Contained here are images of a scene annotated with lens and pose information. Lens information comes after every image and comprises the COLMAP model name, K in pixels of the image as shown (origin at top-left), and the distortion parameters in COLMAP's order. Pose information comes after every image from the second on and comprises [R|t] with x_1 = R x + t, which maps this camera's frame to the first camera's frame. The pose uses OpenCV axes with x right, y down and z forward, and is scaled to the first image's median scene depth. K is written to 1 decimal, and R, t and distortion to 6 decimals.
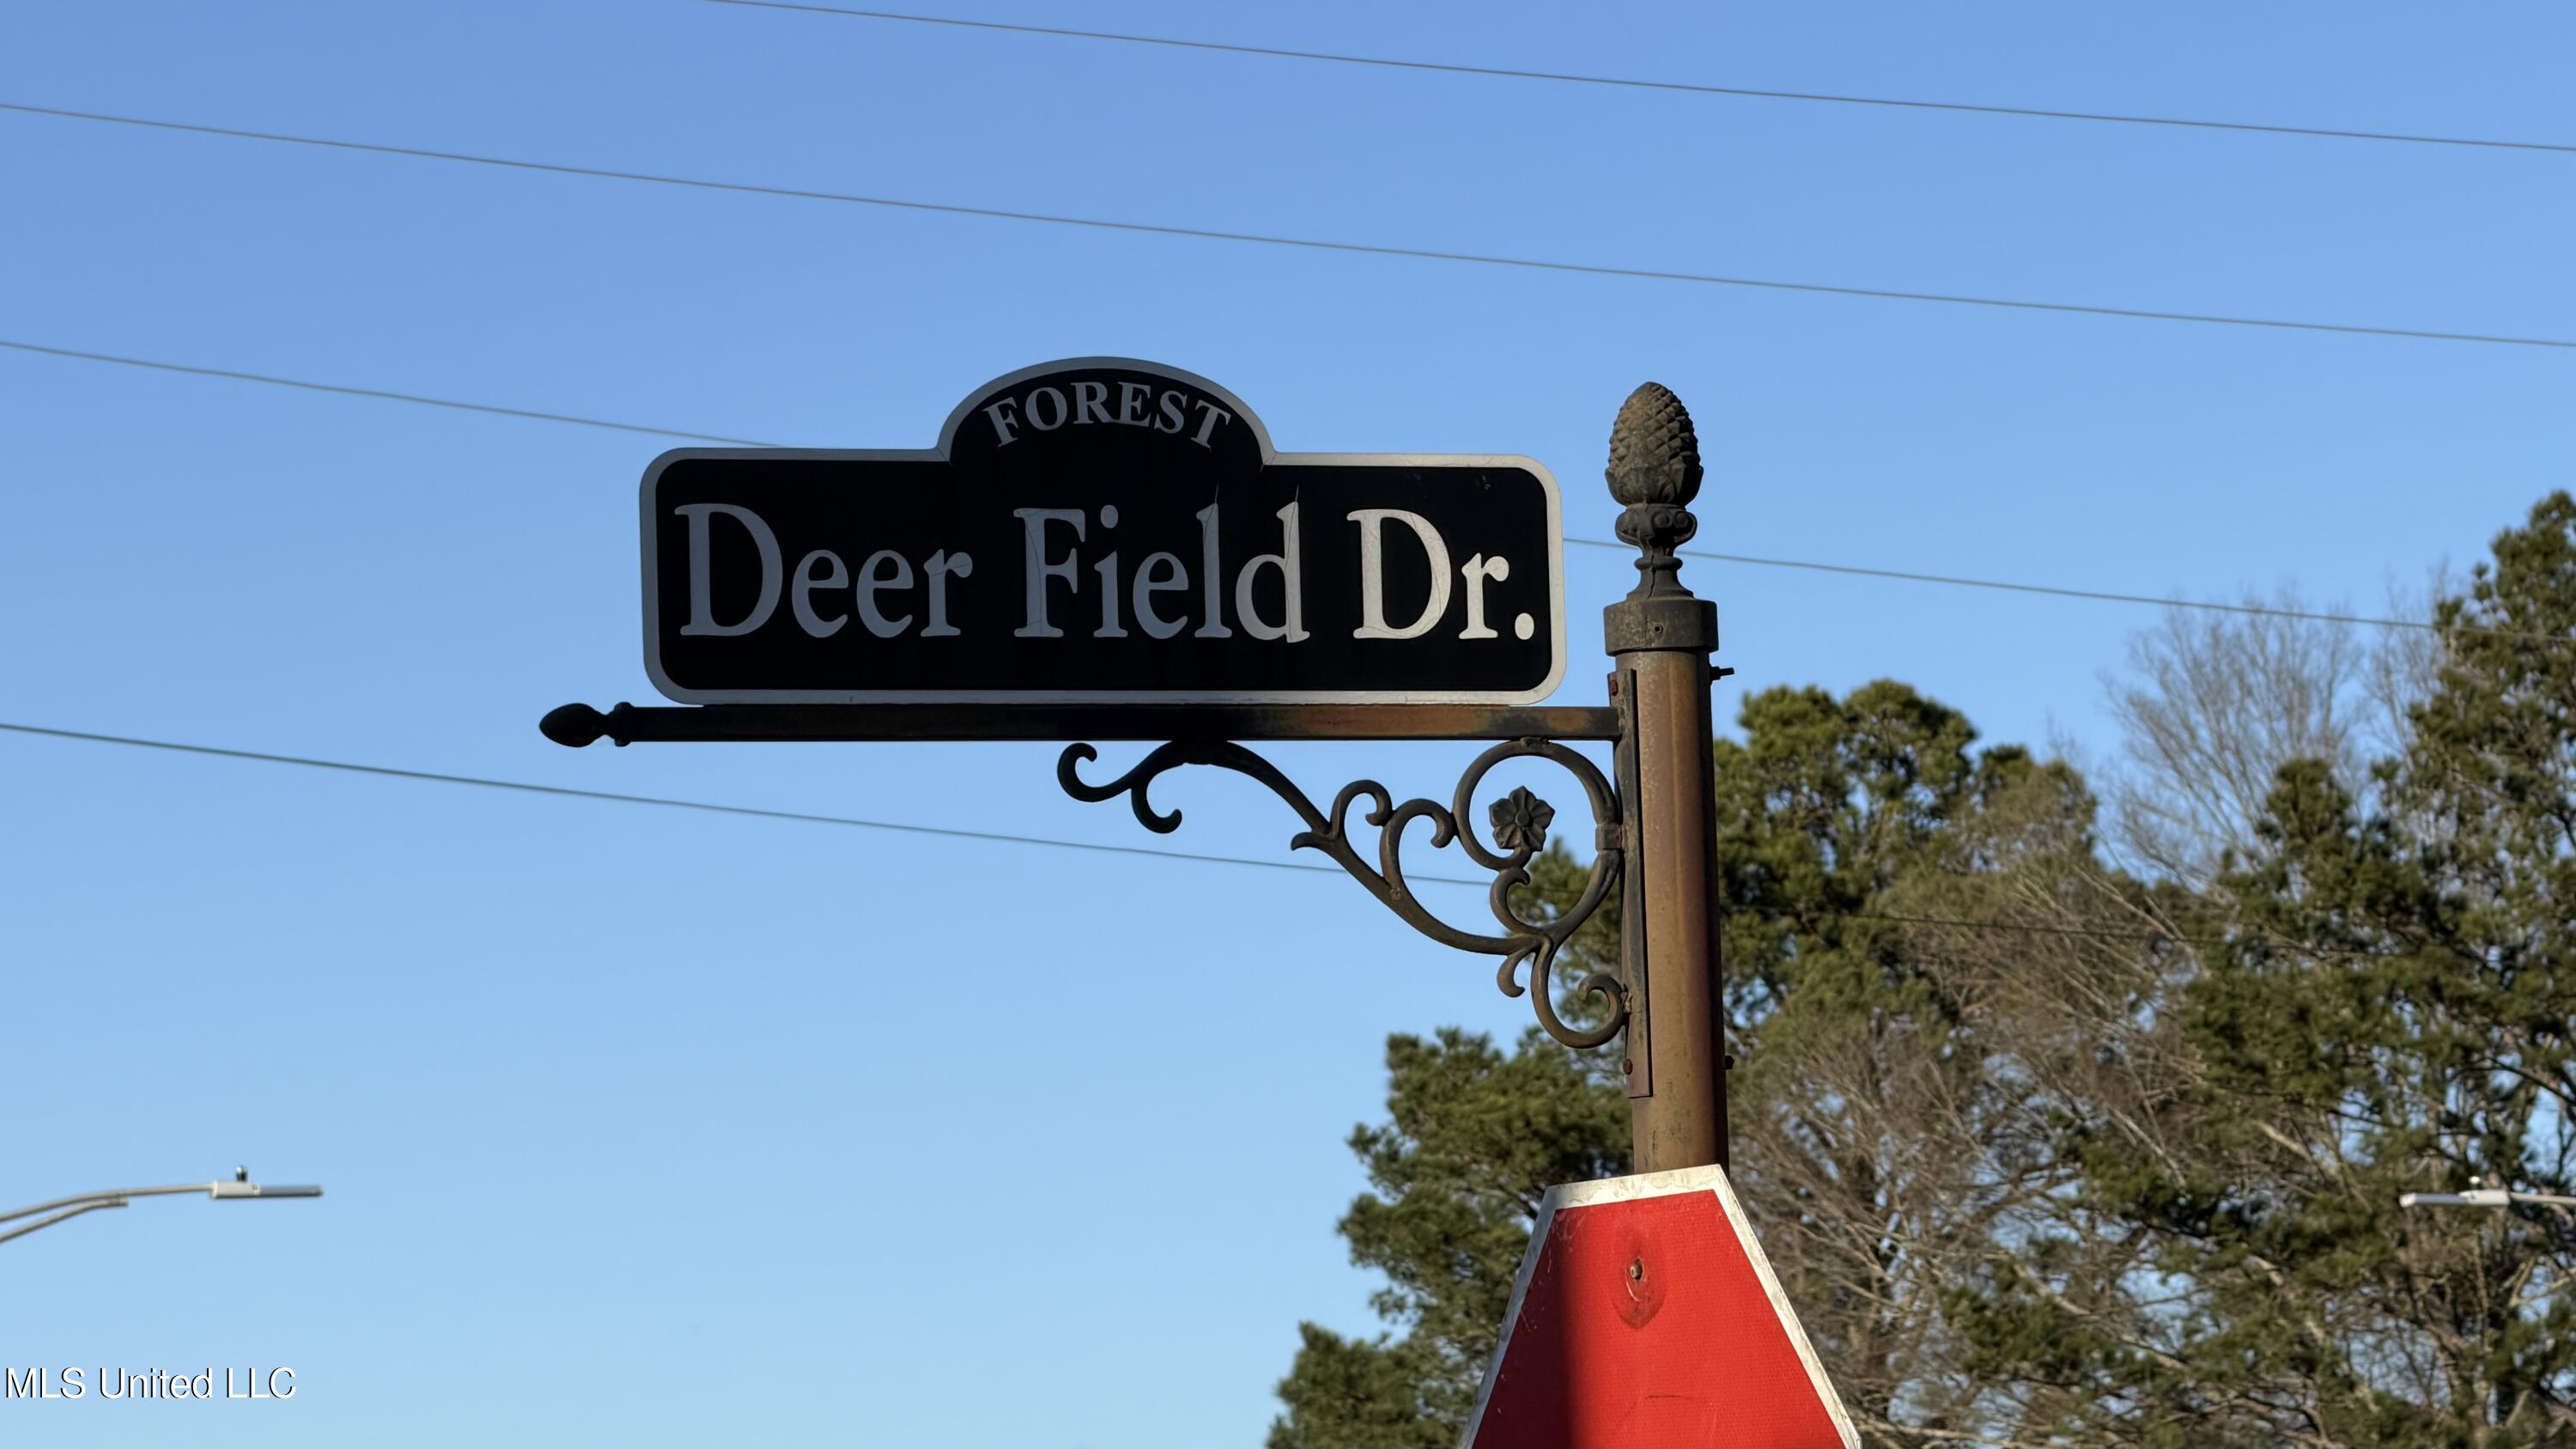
lens RADIAL K [[9696.4, 0, 1287.8], [0, 9696.4, 724.5], [0, 0, 1]] dist [0.104505, 0.000000]
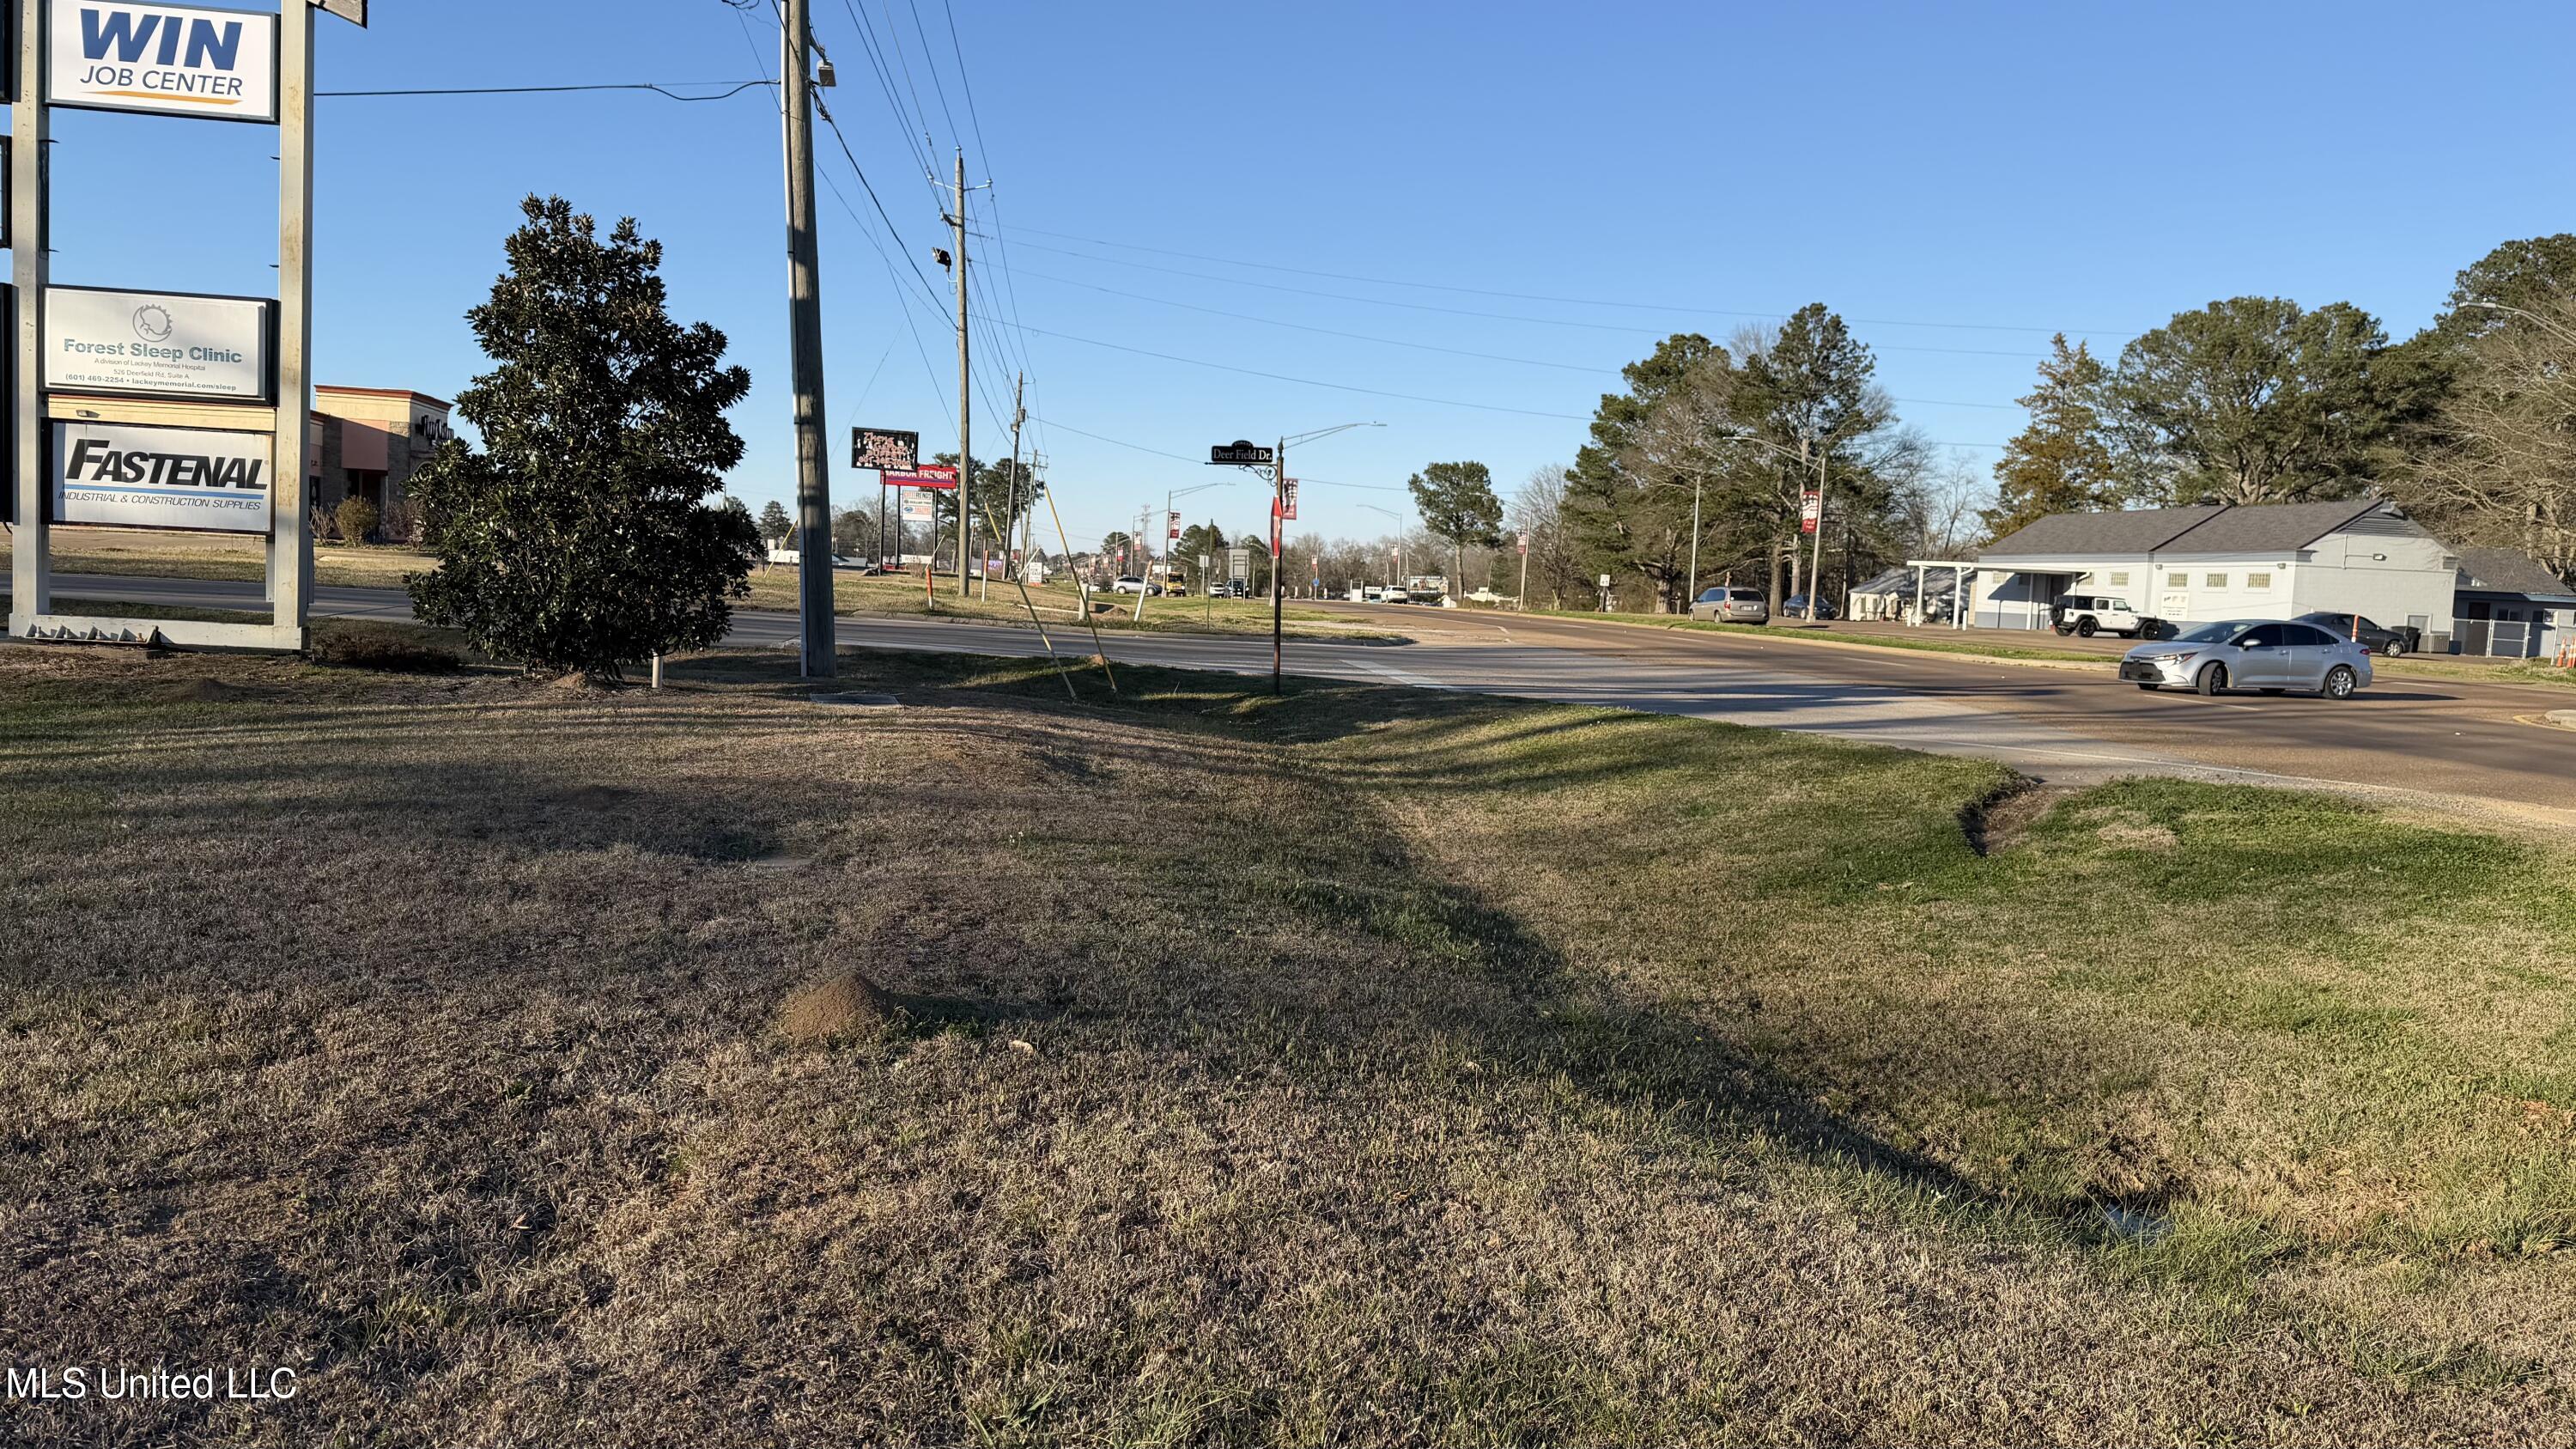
lens RADIAL K [[1802.1, 0, 1288.2], [0, 1802.1, 723.9], [0, 0, 1]] dist [0.004764, 0.002724]
pose [[0.980622, 0.065439, -0.184655, 0.045114], [-0.022490, 0.973934, 0.225714, -0.018234], [0.194613, -0.217188, 0.956533, -0.133643]]
